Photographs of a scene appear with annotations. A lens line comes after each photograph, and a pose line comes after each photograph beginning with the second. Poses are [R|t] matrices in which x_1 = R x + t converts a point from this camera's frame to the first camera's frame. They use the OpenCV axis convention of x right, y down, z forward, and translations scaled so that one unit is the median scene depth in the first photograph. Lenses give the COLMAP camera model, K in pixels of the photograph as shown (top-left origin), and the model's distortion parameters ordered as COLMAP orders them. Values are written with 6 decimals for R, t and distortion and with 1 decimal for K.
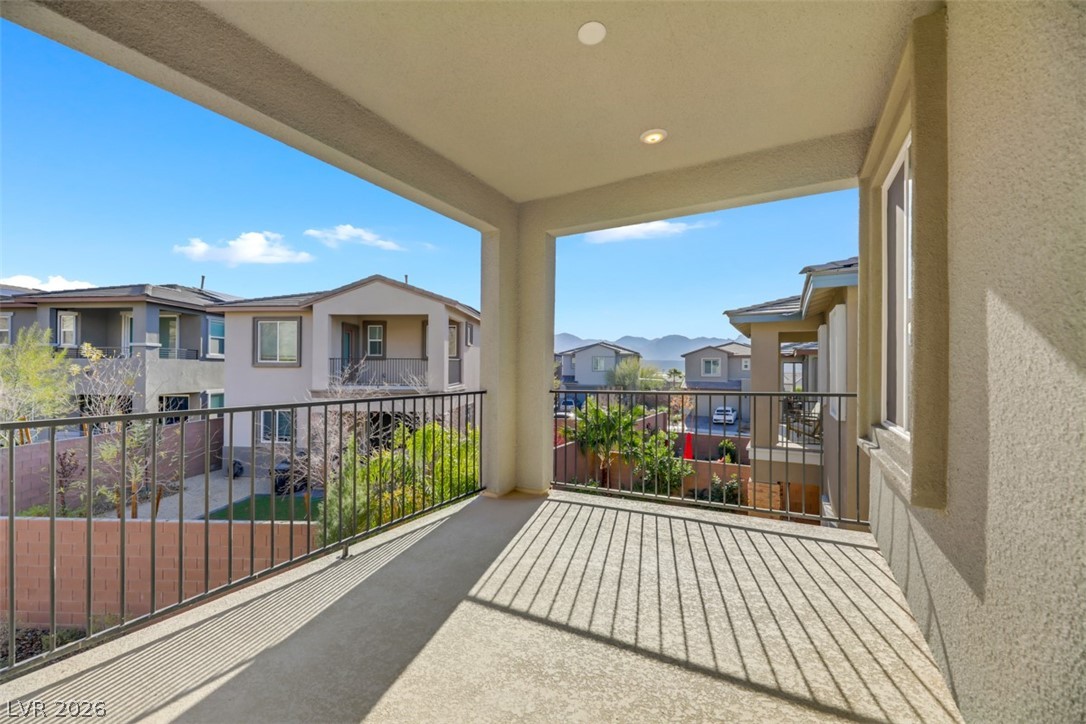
lens RADIAL K [[446.4, 0, 540.5], [0, 446.4, 368.3], [0, 0, 1]] dist [-0.000158, -0.000014]
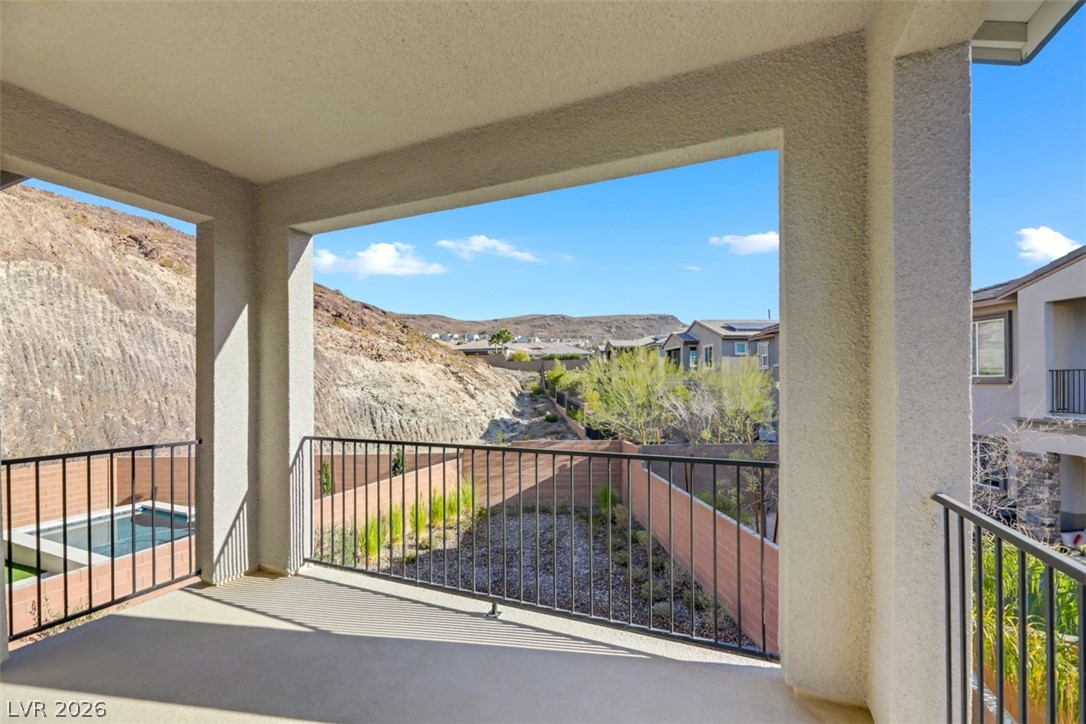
lens RADIAL K [[461.6, 0, 525.3], [0, 461.6, 378.2], [0, 0, 1]] dist [0.000632, 0.000015]
pose [[0.091441, -0.011752, -0.995741, 0.541712], [0.010189, 0.999889, -0.010865, -0.061050], [0.995758, -0.009152, 0.091550, 0.993539]]
